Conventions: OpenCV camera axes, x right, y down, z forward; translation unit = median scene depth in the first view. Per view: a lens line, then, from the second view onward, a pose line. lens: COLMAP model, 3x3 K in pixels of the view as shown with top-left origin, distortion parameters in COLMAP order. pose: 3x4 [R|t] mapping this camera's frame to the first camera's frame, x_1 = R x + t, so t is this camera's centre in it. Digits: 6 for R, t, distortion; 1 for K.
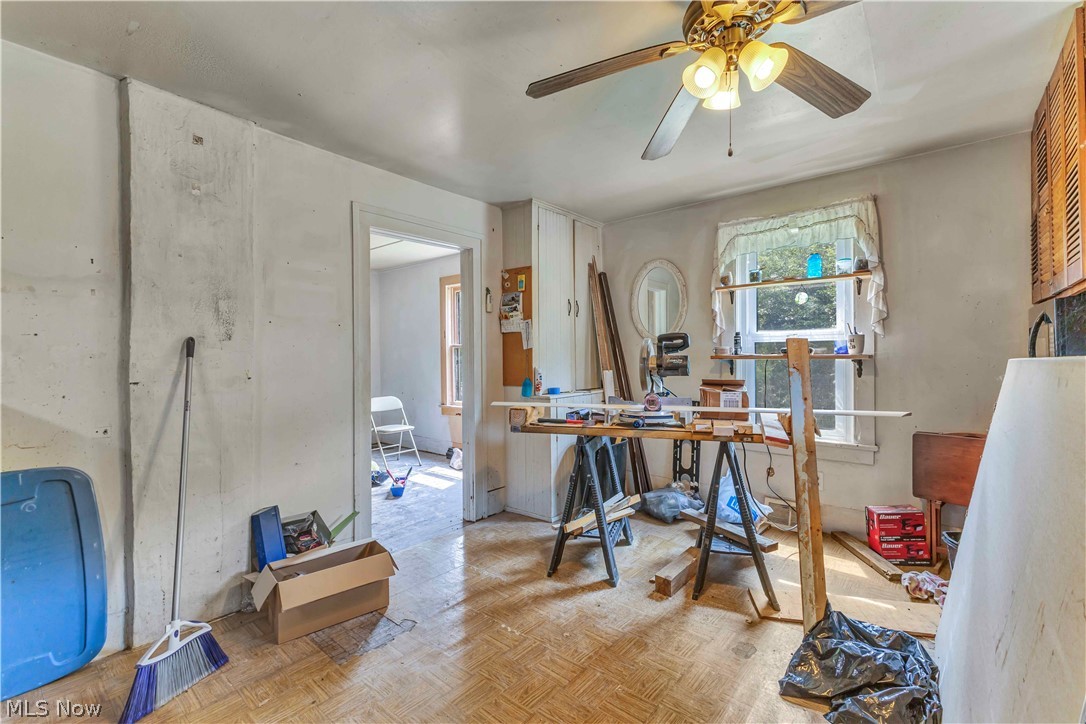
lens RADIAL K [[473.2, 0, 543.0], [0, 473.2, 362.0], [0, 0, 1]] dist [-0.001622, -0.000193]
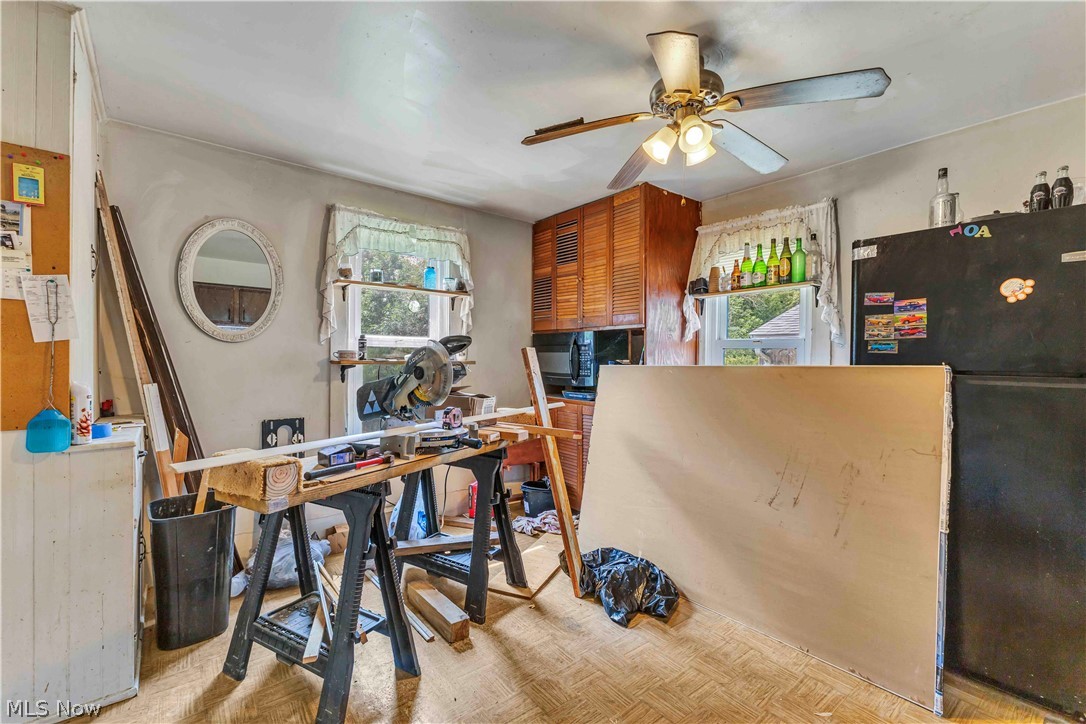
lens RADIAL K [[473.2, 0, 543.0], [0, 473.2, 362.0], [0, 0, 1]] dist [-0.001622, -0.000193]
pose [[0.177410, 0.006067, 0.984118, -0.419788], [0.003098, 0.999973, -0.006724, -0.004188], [-0.984132, 0.004242, 0.177386, 0.523601]]
